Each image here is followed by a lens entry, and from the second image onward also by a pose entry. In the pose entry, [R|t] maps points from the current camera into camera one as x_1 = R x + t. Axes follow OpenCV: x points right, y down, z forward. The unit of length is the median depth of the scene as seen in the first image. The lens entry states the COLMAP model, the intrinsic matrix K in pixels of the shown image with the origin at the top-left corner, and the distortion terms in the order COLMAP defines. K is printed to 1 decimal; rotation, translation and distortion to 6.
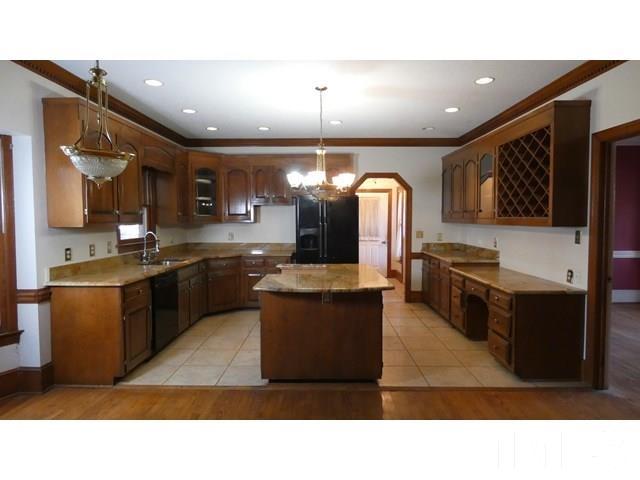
lens RADIAL K [[406.6, 0, 320.0], [0, 406.6, 240.0], [0, 0, 1]] dist [-0.036215, 0.003039]
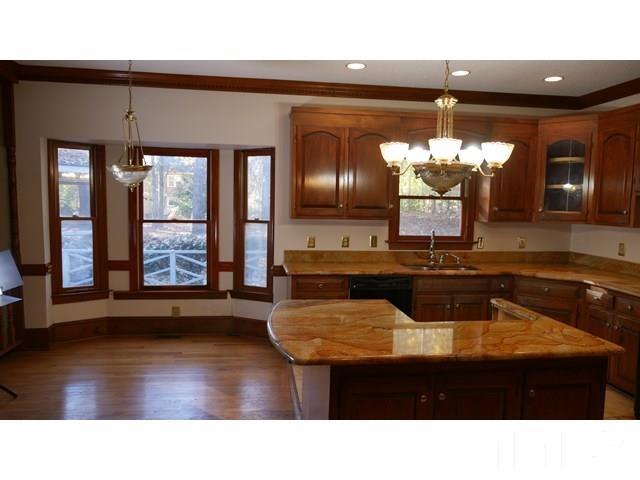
lens RADIAL K [[406.6, 0, 320.0], [0, 406.6, 240.0], [0, 0, 1]] dist [-0.036215, 0.003039]
pose [[0.100653, 0.103463, -0.989527, 0.449002], [-0.067209, 0.993013, 0.096991, -0.071859], [0.992649, 0.056742, 0.106904, 0.741889]]
